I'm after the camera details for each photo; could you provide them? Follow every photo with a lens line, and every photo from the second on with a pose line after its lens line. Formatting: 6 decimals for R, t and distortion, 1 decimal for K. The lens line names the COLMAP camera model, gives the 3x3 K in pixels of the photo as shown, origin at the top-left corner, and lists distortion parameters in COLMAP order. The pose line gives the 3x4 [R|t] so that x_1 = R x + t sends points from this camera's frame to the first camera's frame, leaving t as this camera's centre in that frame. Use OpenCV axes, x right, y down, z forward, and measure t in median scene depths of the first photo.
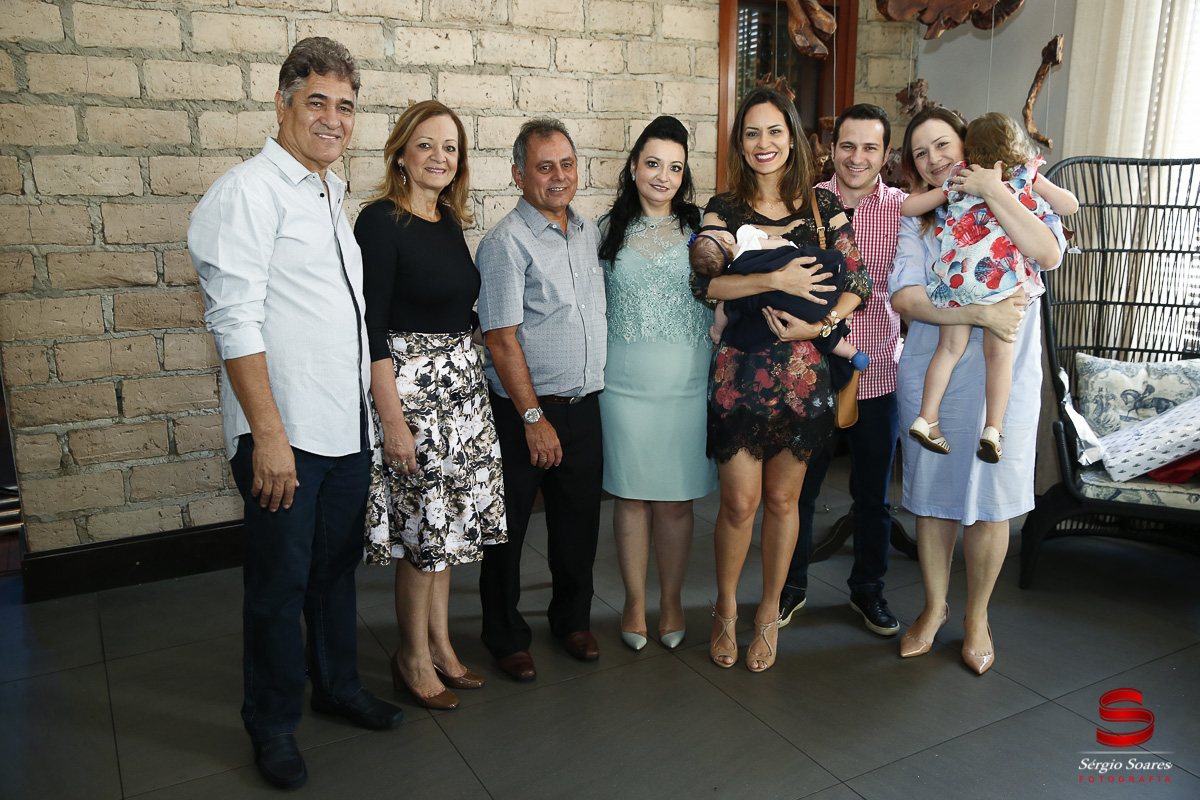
lens RADIAL K [[992.7, 0, 600.0], [0, 992.7, 400.0], [0, 0, 1]] dist [-0.066141, 0.103898]
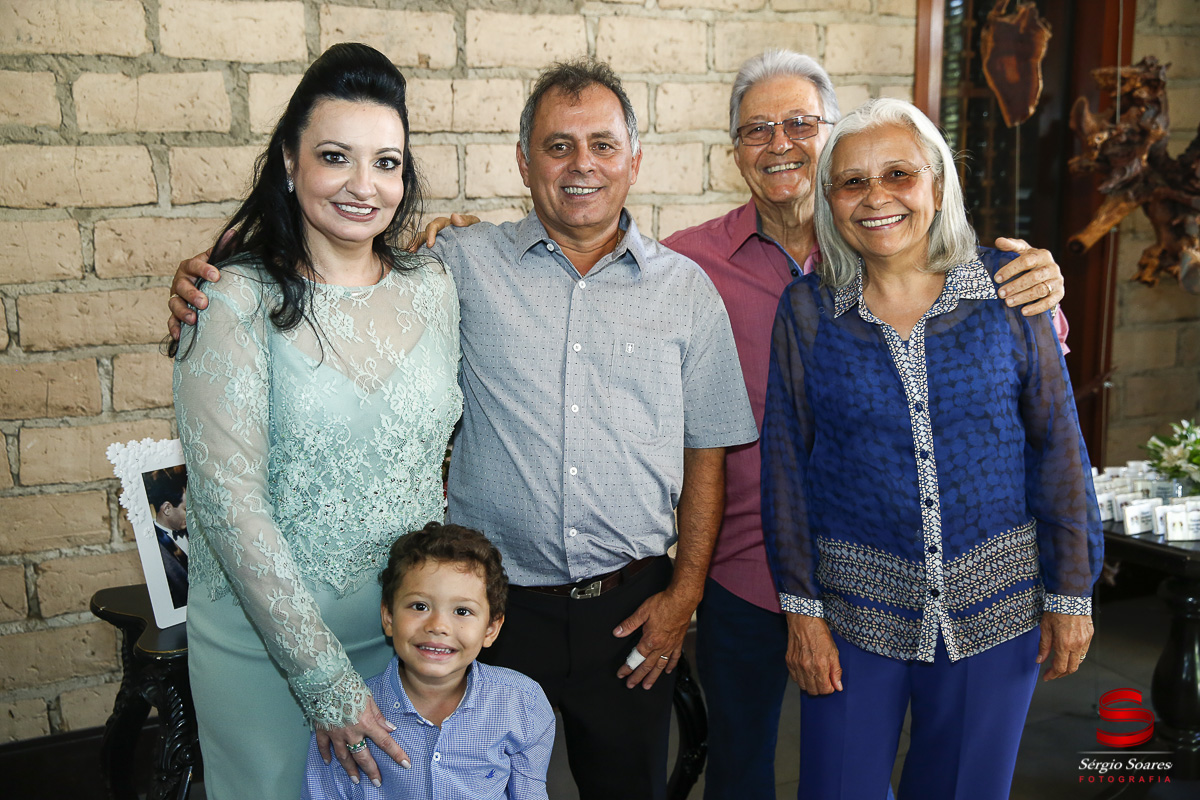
lens RADIAL K [[1187.9, 0, 600.0], [0, 1187.9, 400.0], [0, 0, 1]] dist [-0.022509, 0.118913]
pose [[0.993522, 0.008290, -0.113339, 0.008141], [-0.012866, 0.999129, -0.039706, -0.054321], [0.112912, 0.040907, 0.992763, 0.263776]]
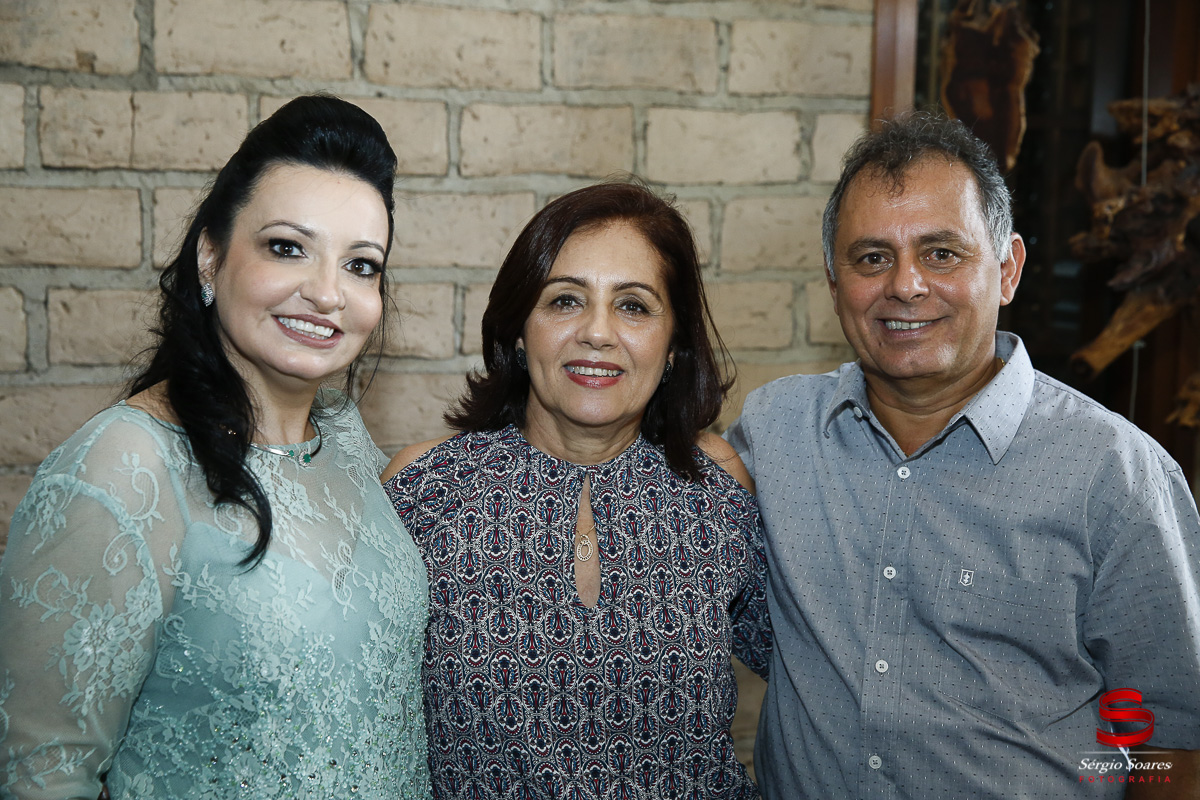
lens RADIAL K [[1677.0, 0, 600.0], [0, 1677.0, 400.0], [0, 0, 1]] dist [0.101120, 0.042168]
pose [[0.990534, 0.031302, -0.133649, 0.121552], [-0.044945, 0.993940, -0.100312, -0.093942], [0.129699, 0.105369, 0.985939, 0.327403]]
